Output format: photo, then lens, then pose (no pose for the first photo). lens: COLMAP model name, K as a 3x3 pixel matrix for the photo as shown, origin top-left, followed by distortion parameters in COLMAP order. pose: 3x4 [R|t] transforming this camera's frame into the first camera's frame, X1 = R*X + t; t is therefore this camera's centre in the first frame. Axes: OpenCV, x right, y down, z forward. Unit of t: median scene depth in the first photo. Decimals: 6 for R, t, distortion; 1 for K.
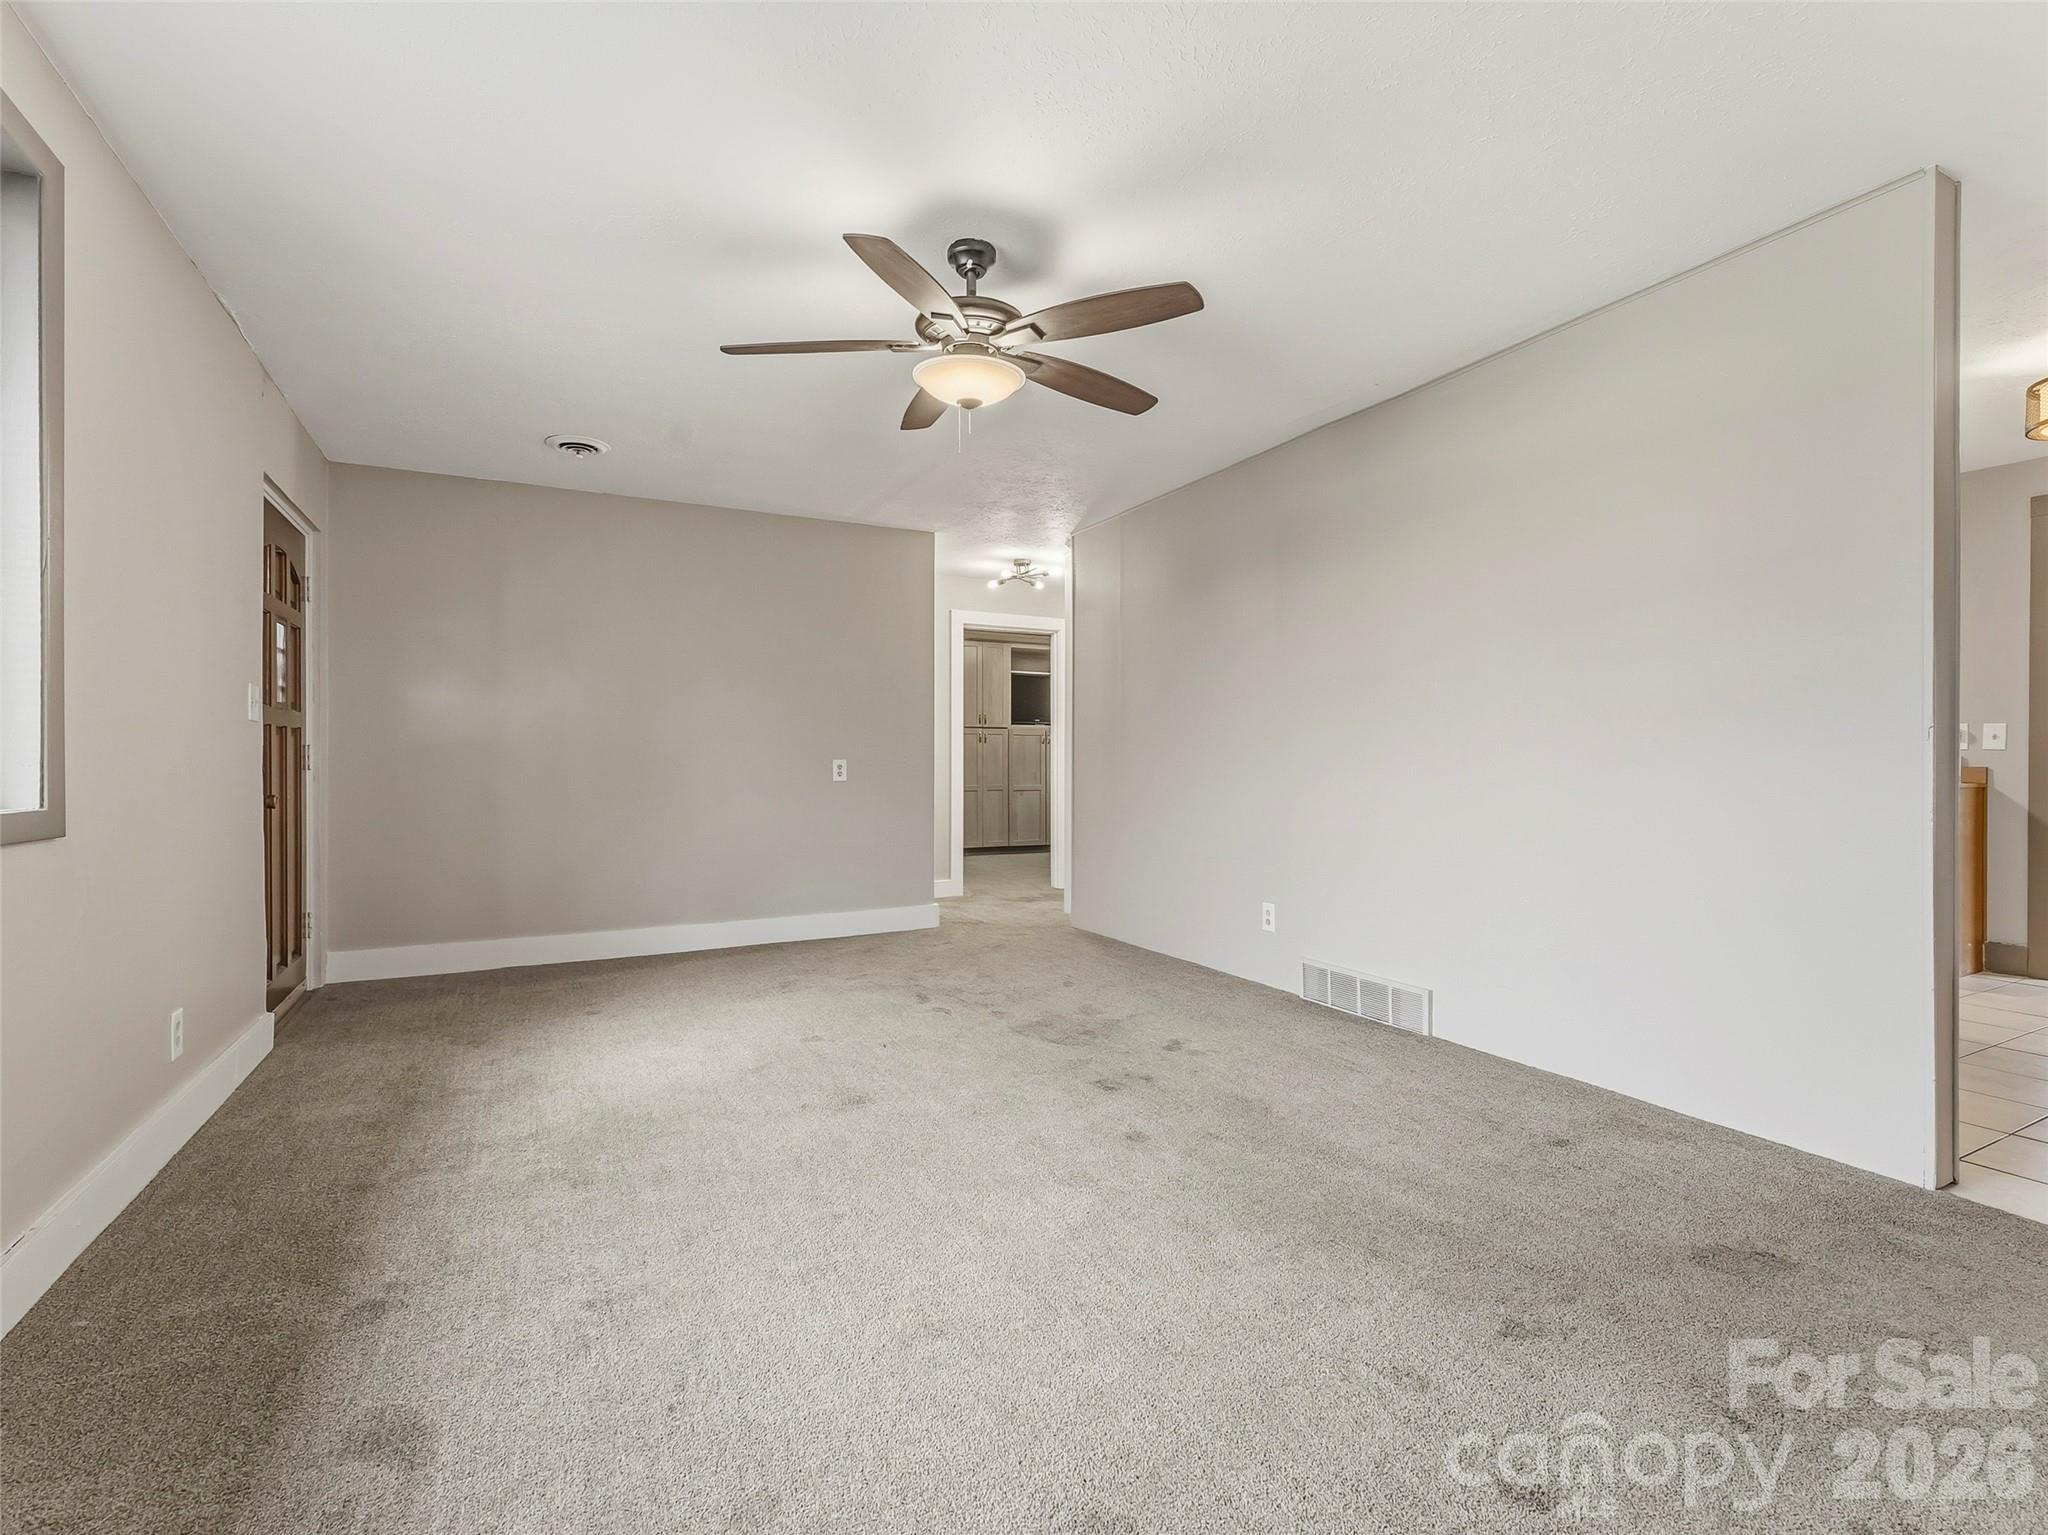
lens RADIAL K [[931.5, 0, 1031.3], [0, 931.5, 766.0], [0, 0, 1]] dist [-0.001198, -0.000117]
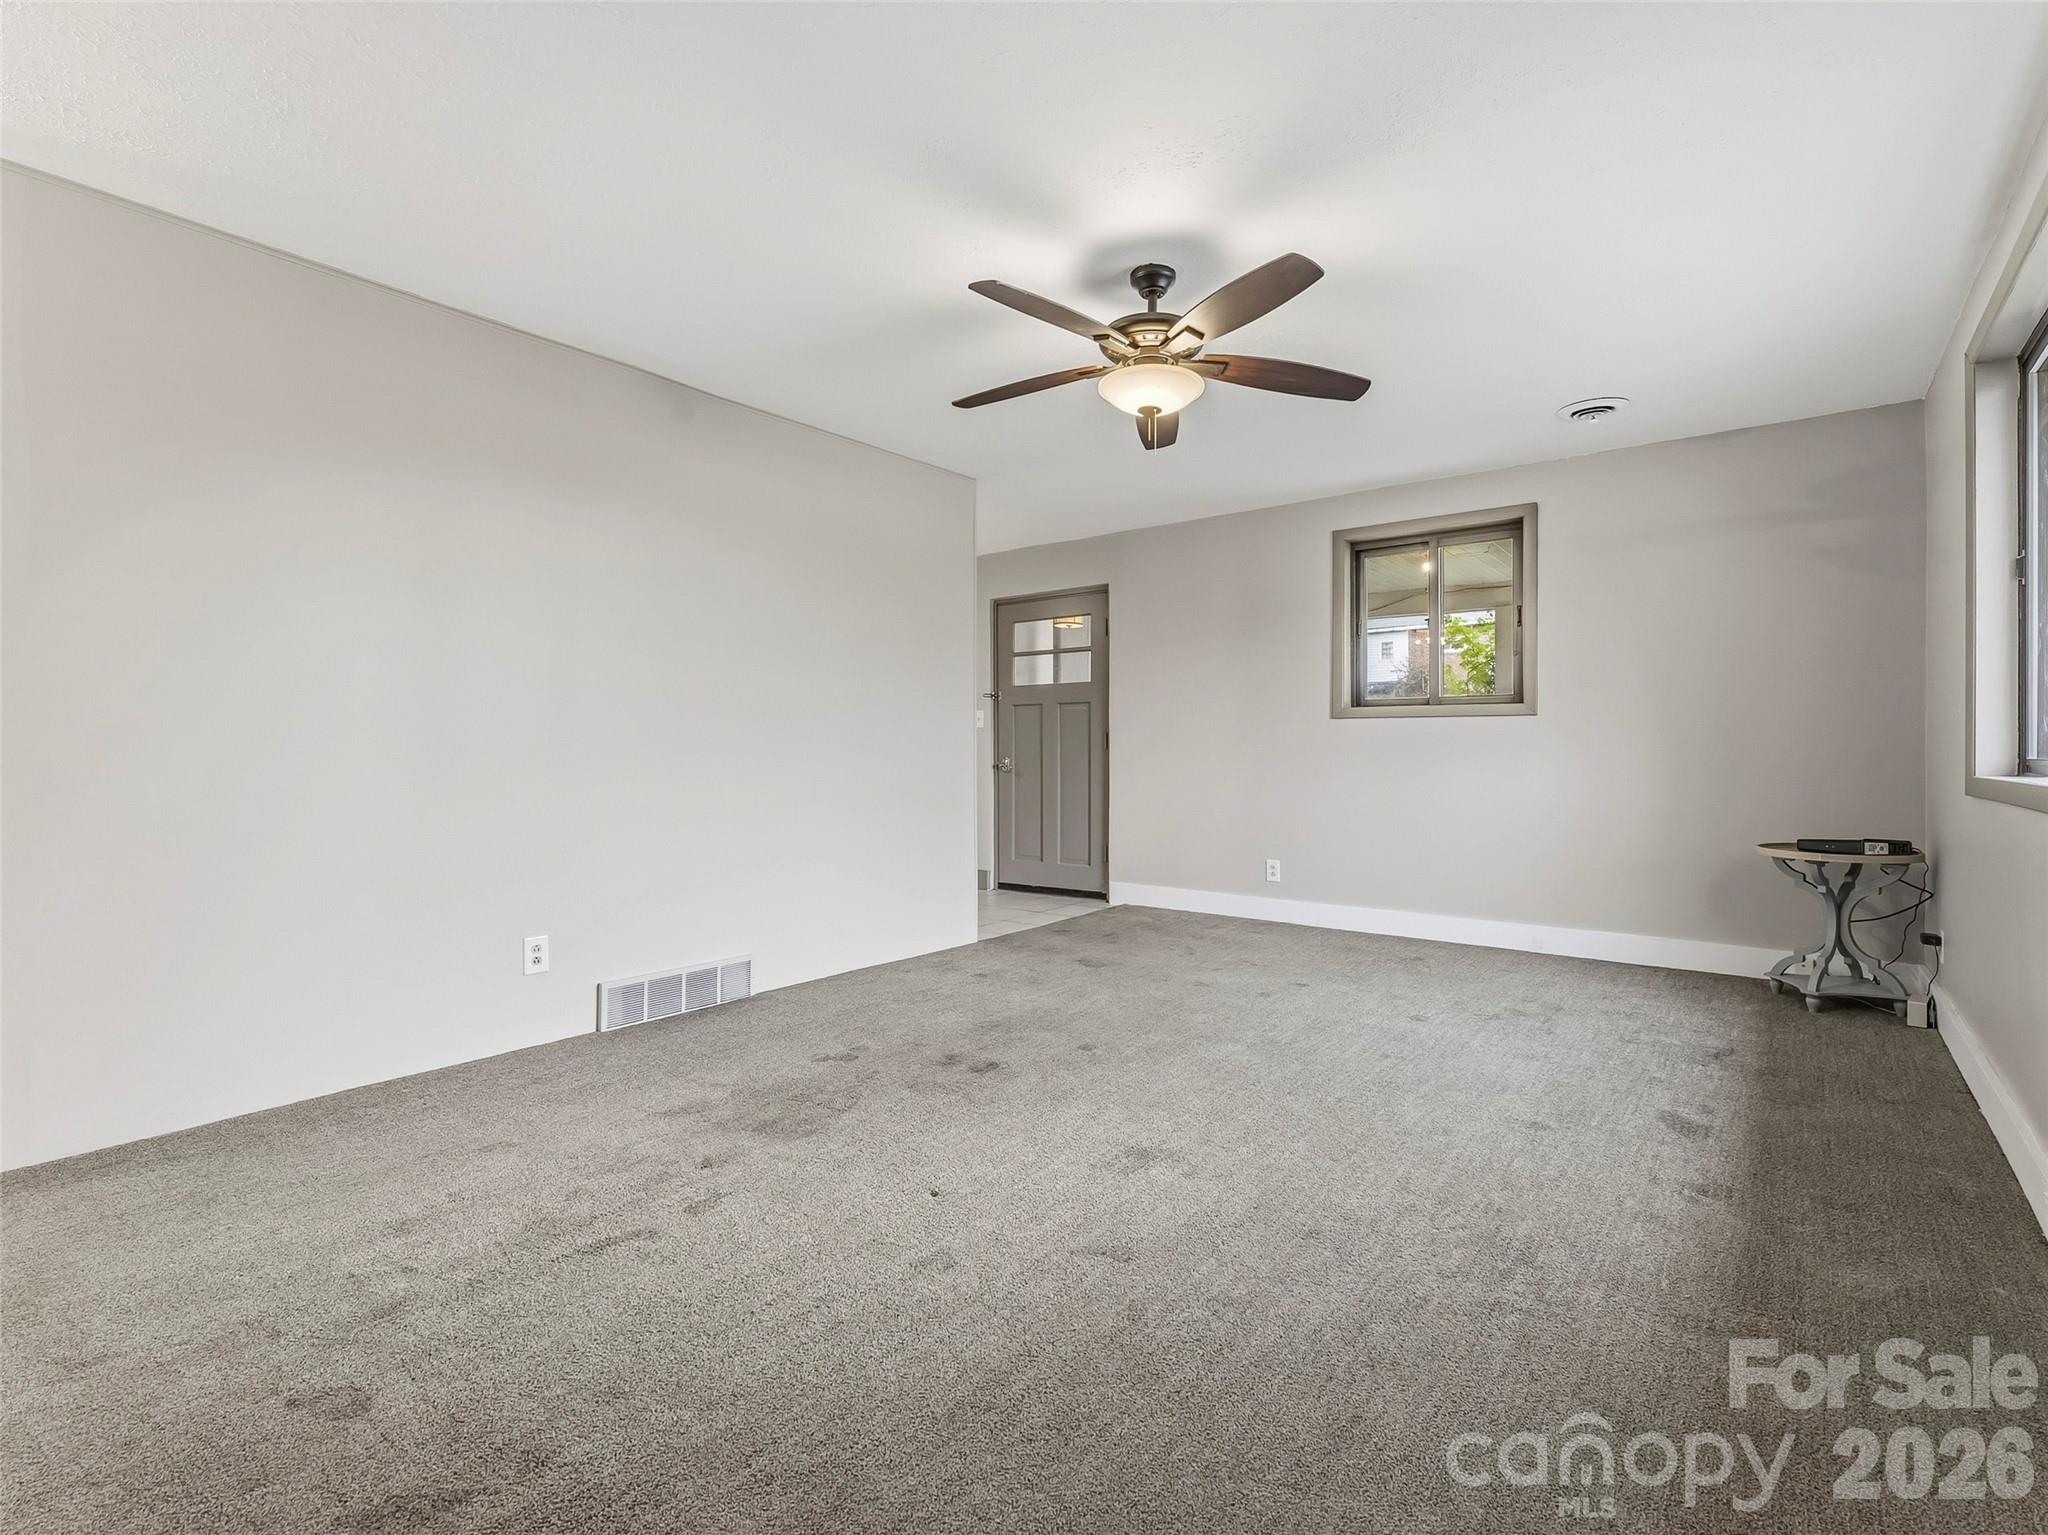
lens RADIAL K [[973.5, 0, 1024.0], [0, 973.5, 767.5], [0, 0, 1]] dist [-0.001682, -0.000288]
pose [[-0.409164, -0.018278, 0.912278, -0.730459], [0.000255, 0.999797, 0.020146, -0.005785], [-0.912461, 0.008475, -0.409076, 1.126423]]
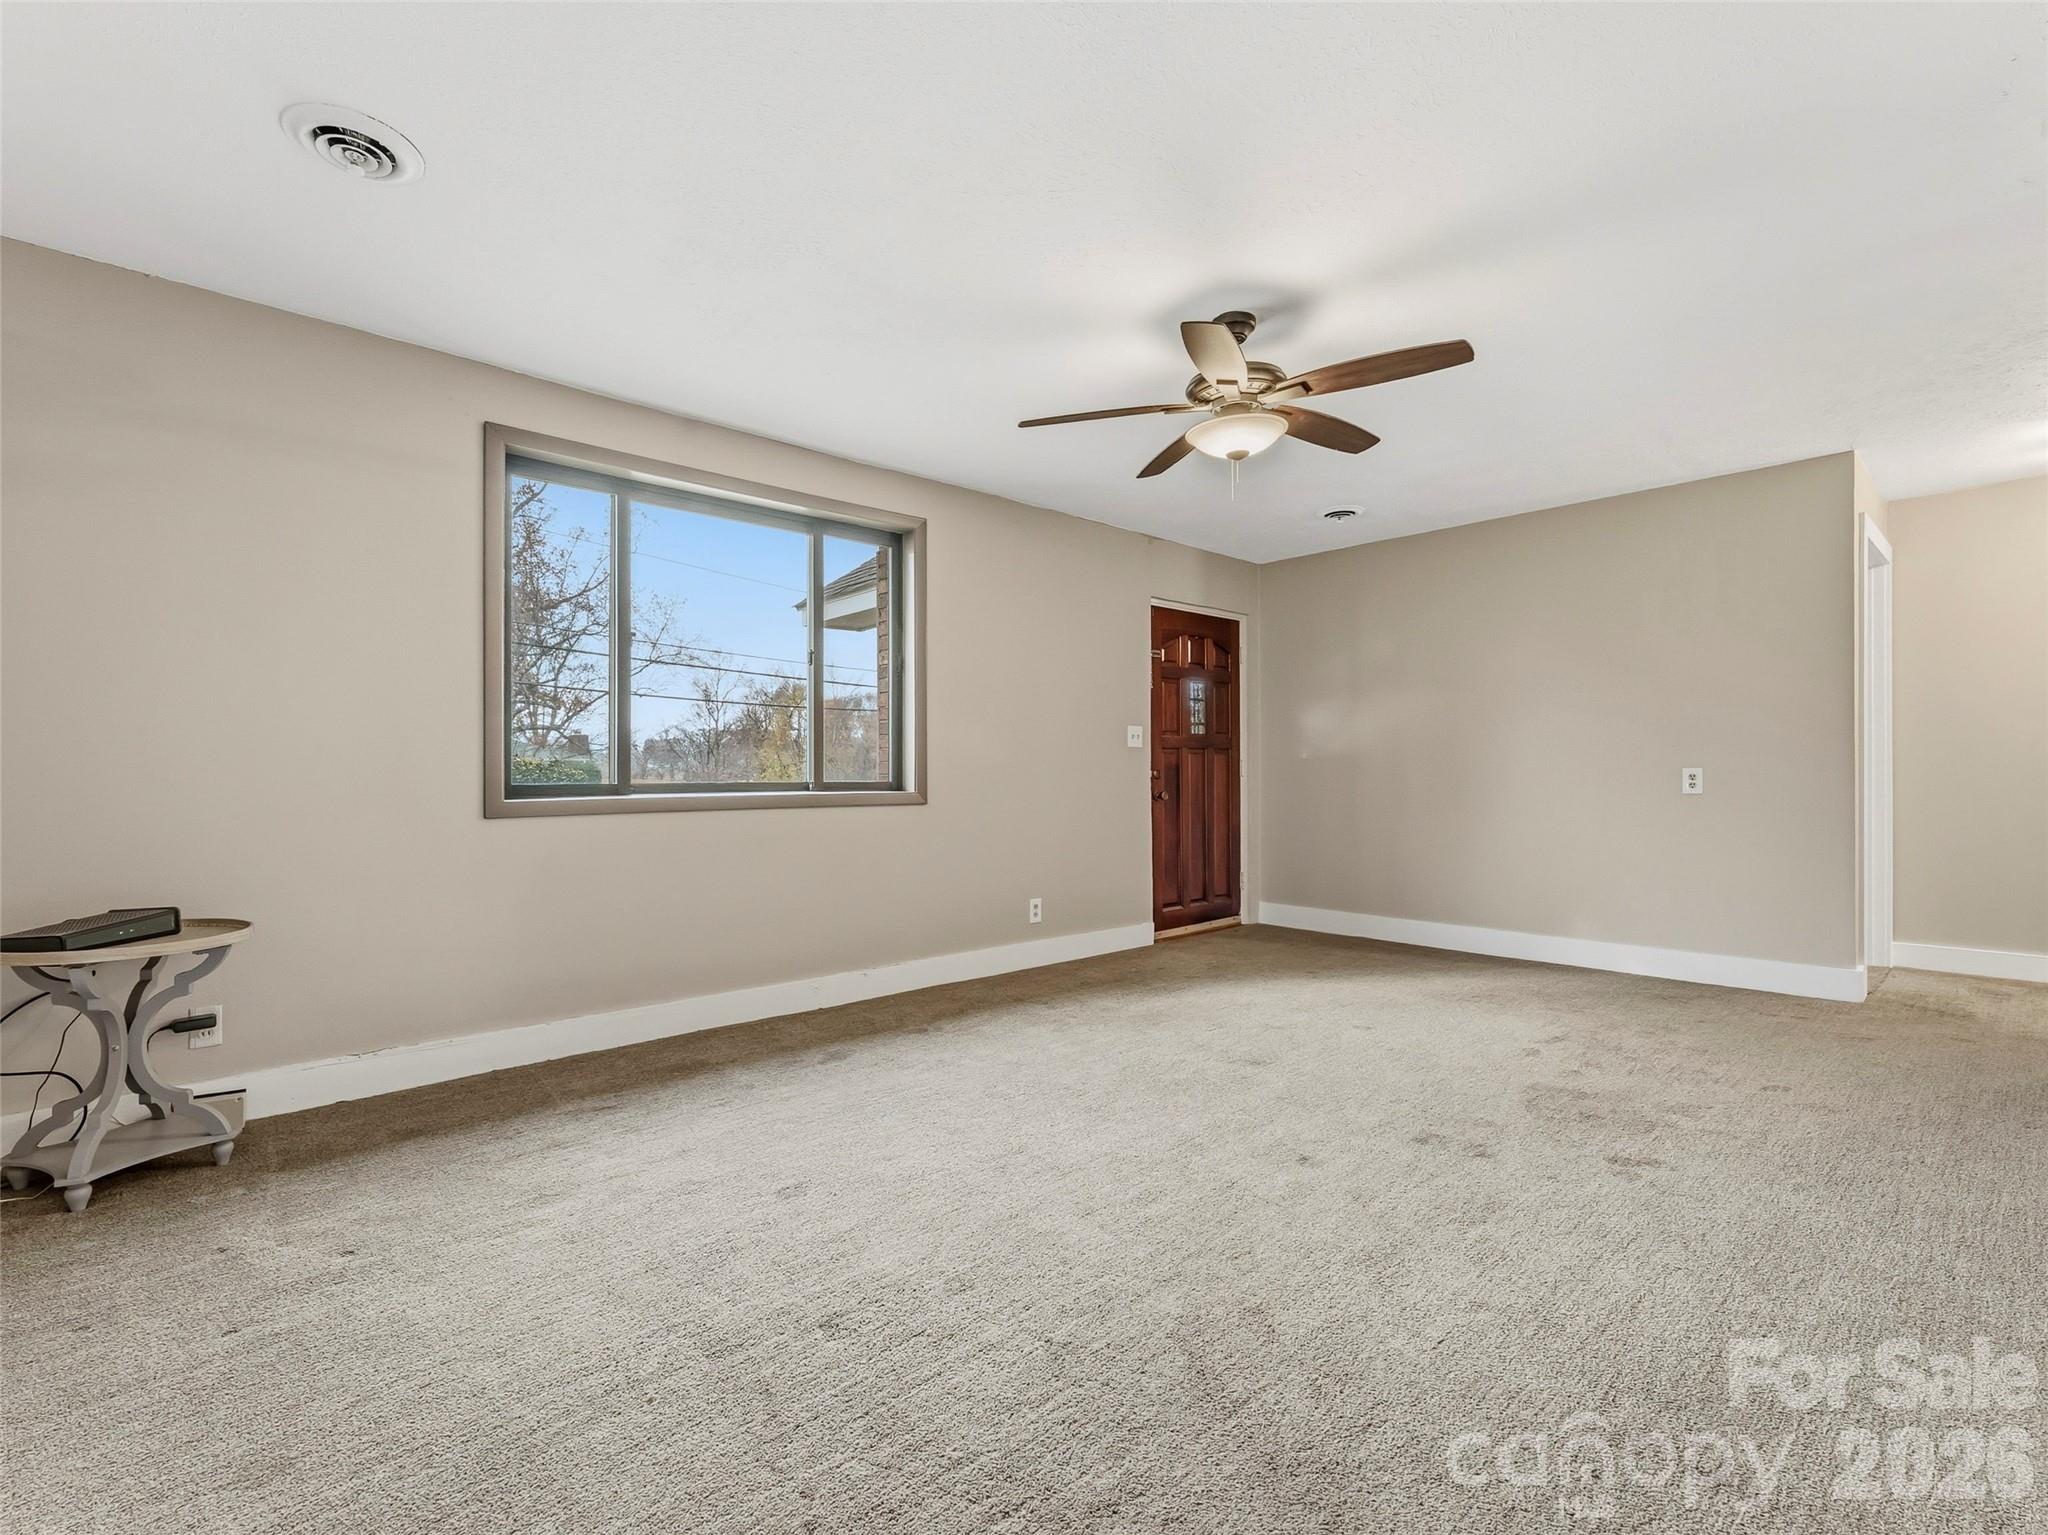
lens RADIAL K [[931.5, 0, 1031.3], [0, 931.5, 766.0], [0, 0, 1]] dist [-0.001198, -0.000117]
pose [[0.262983, -0.003898, -0.964793, 0.681505], [0.001815, 0.999992, -0.003545, -0.010545], [0.964799, -0.000819, 0.262988, 0.319145]]
